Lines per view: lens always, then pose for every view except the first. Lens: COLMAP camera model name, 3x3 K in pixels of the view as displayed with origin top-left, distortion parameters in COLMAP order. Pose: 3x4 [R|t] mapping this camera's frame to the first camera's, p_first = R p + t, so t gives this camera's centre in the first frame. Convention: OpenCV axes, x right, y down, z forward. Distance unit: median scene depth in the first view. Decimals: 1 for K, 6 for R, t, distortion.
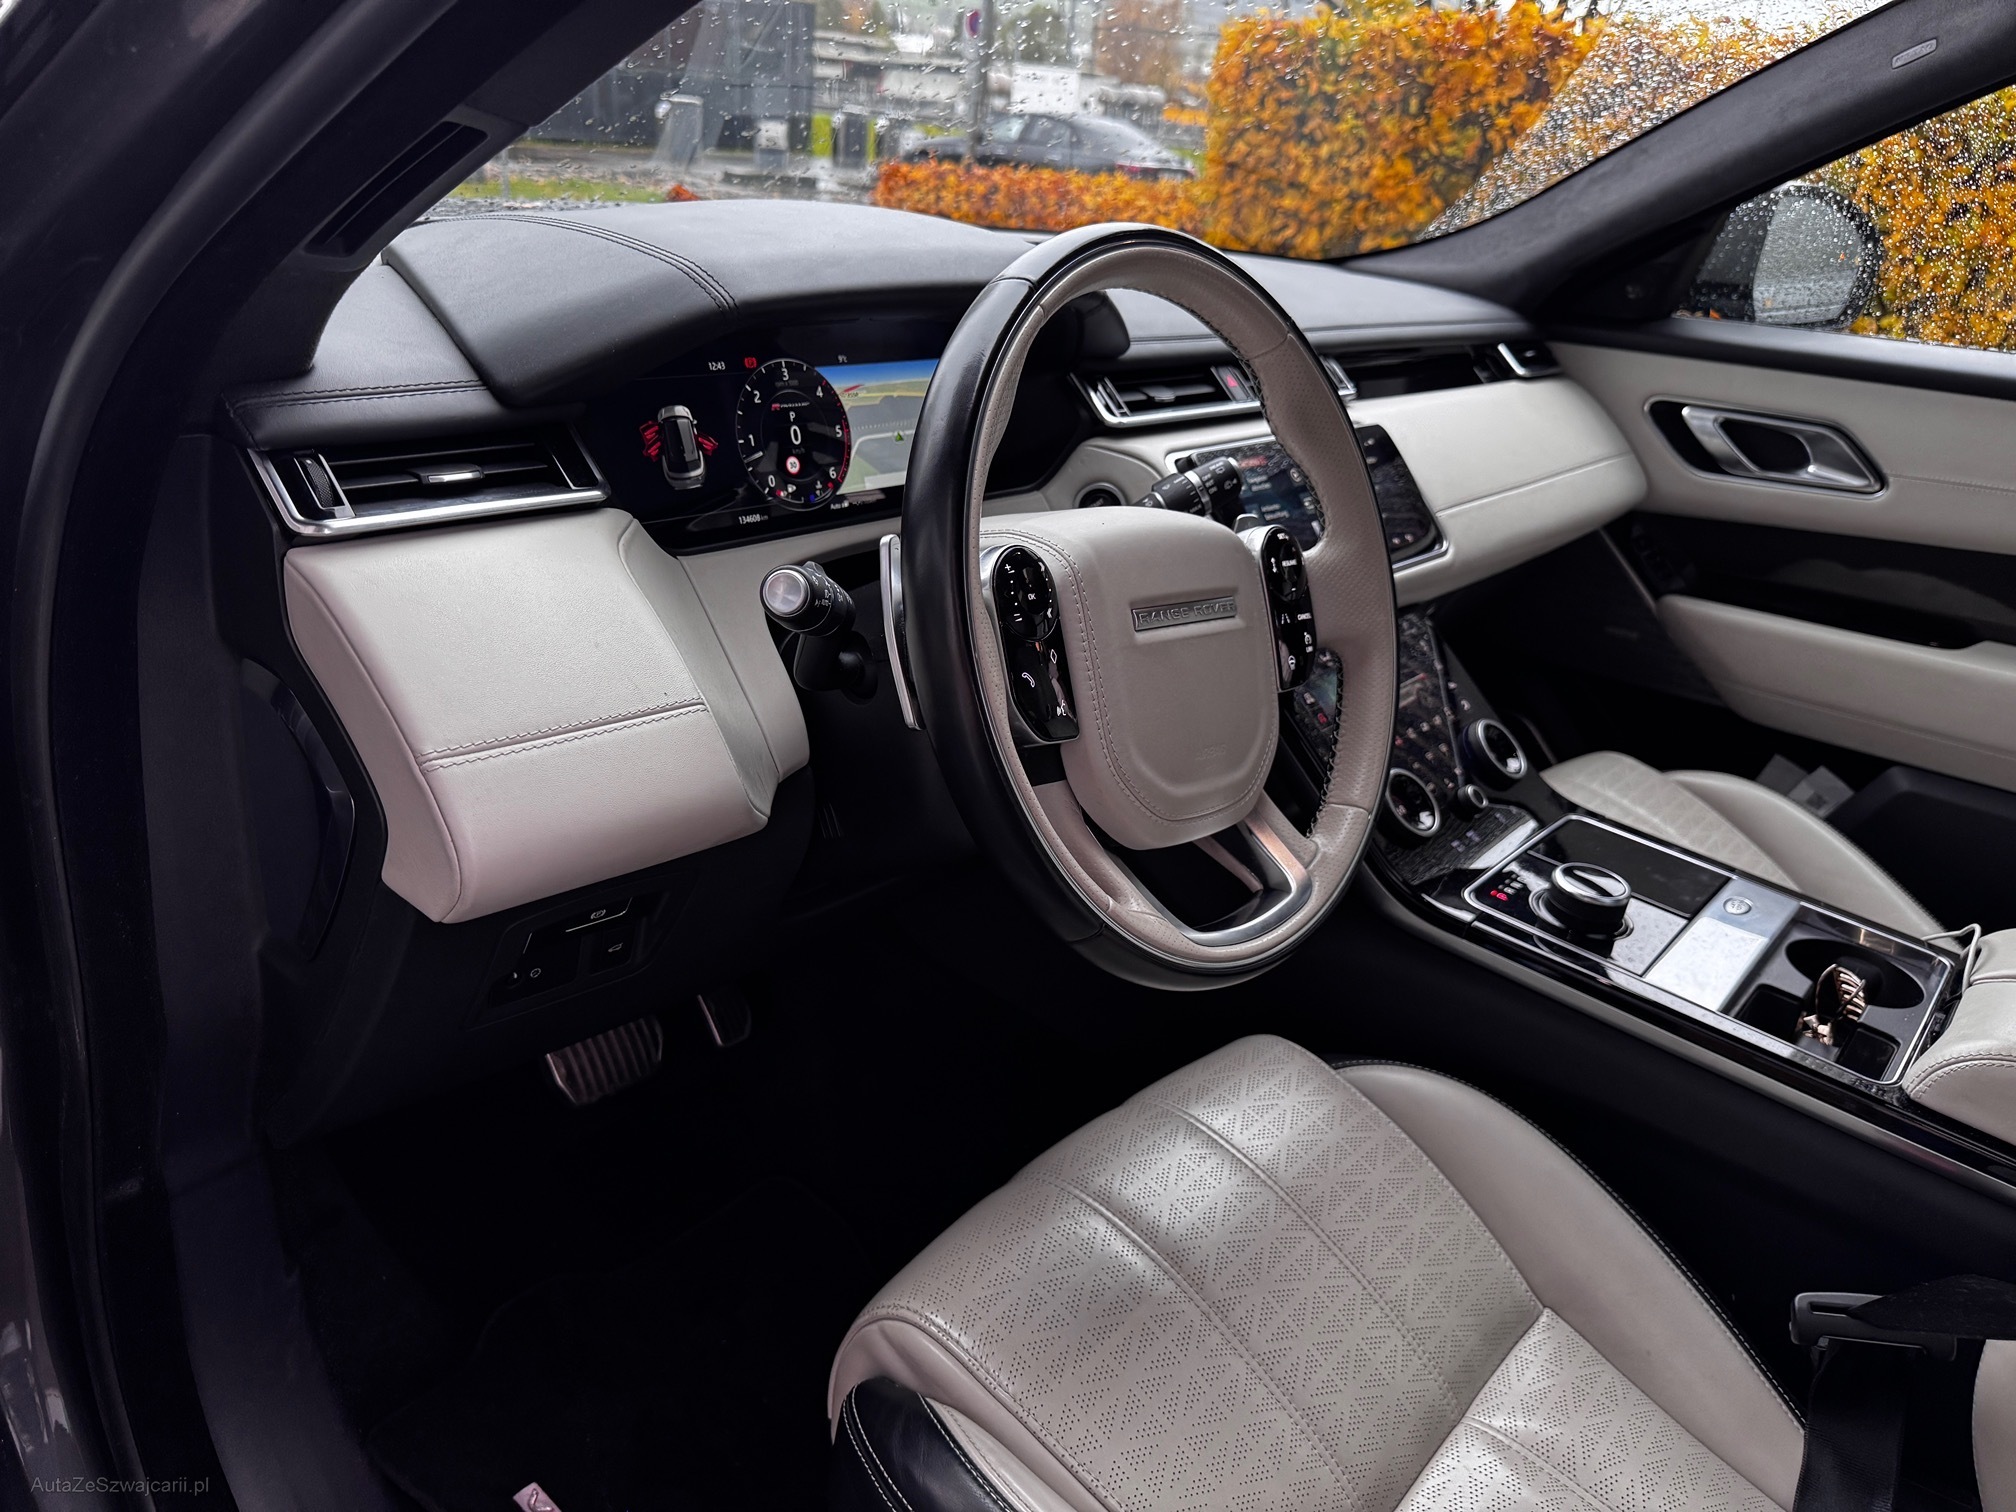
lens RADIAL K [[1416.9, 0, 1020.7], [0, 1416.9, 744.3], [0, 0, 1]] dist [0.010011, -0.020116]
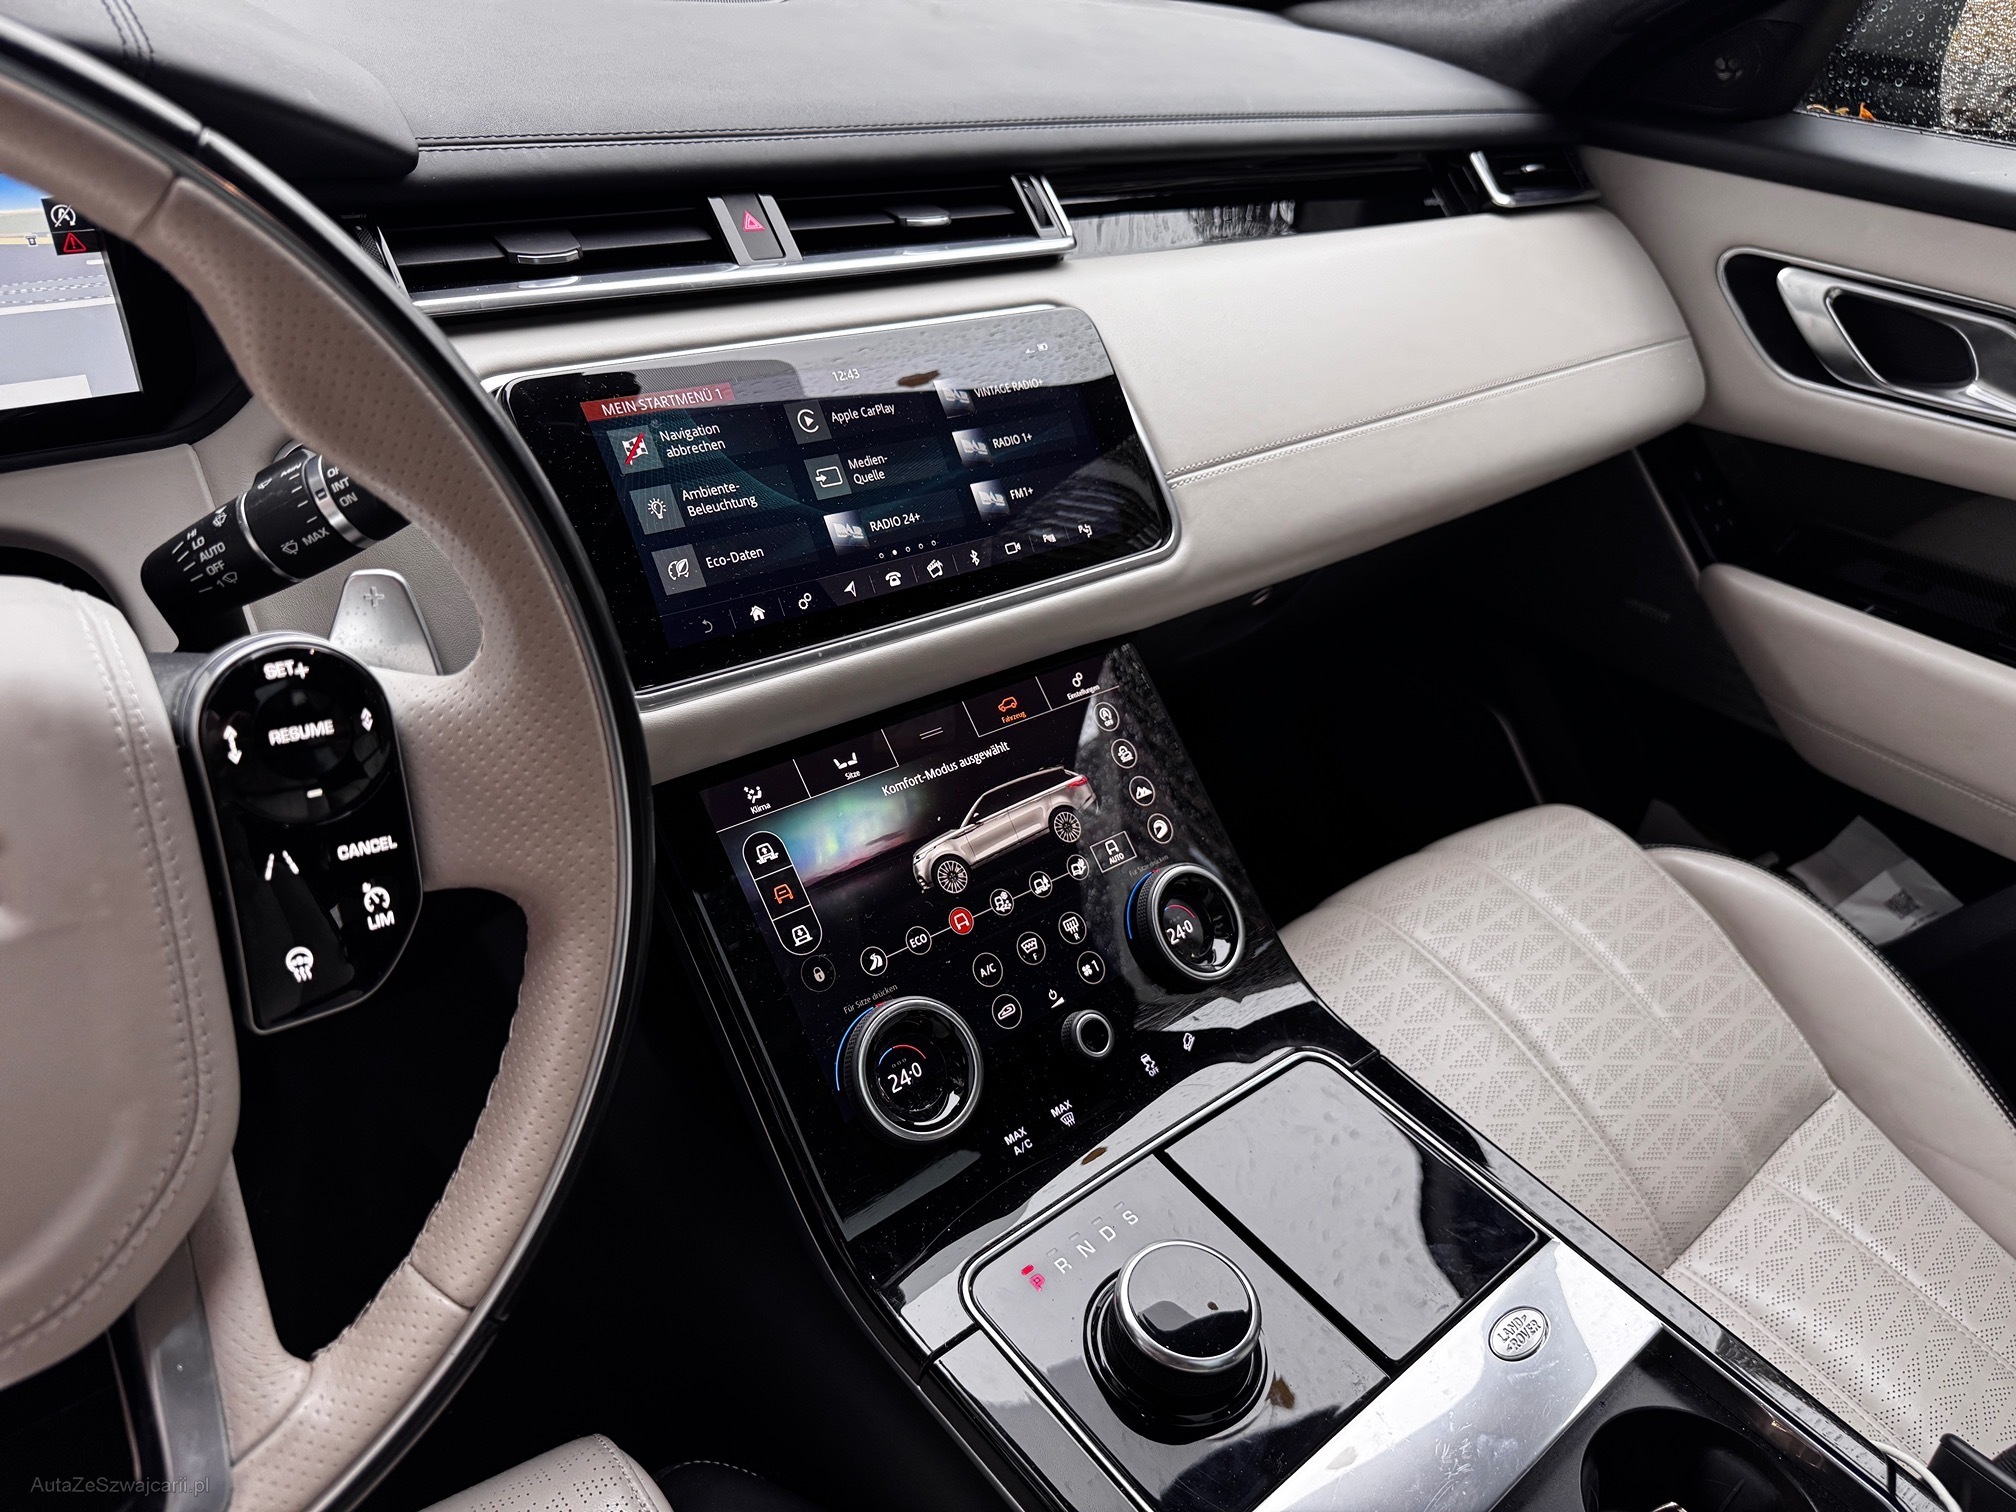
lens RADIAL K [[1416.9, 0, 990.2], [0, 1416.9, 765.0], [0, 0, 1]] dist [0.010011, -0.020116]
pose [[0.987468, 0.088105, -0.130934, 0.229302], [-0.066253, 0.984438, 0.162766, -0.103036], [0.143237, -0.152051, 0.977938, 0.314155]]
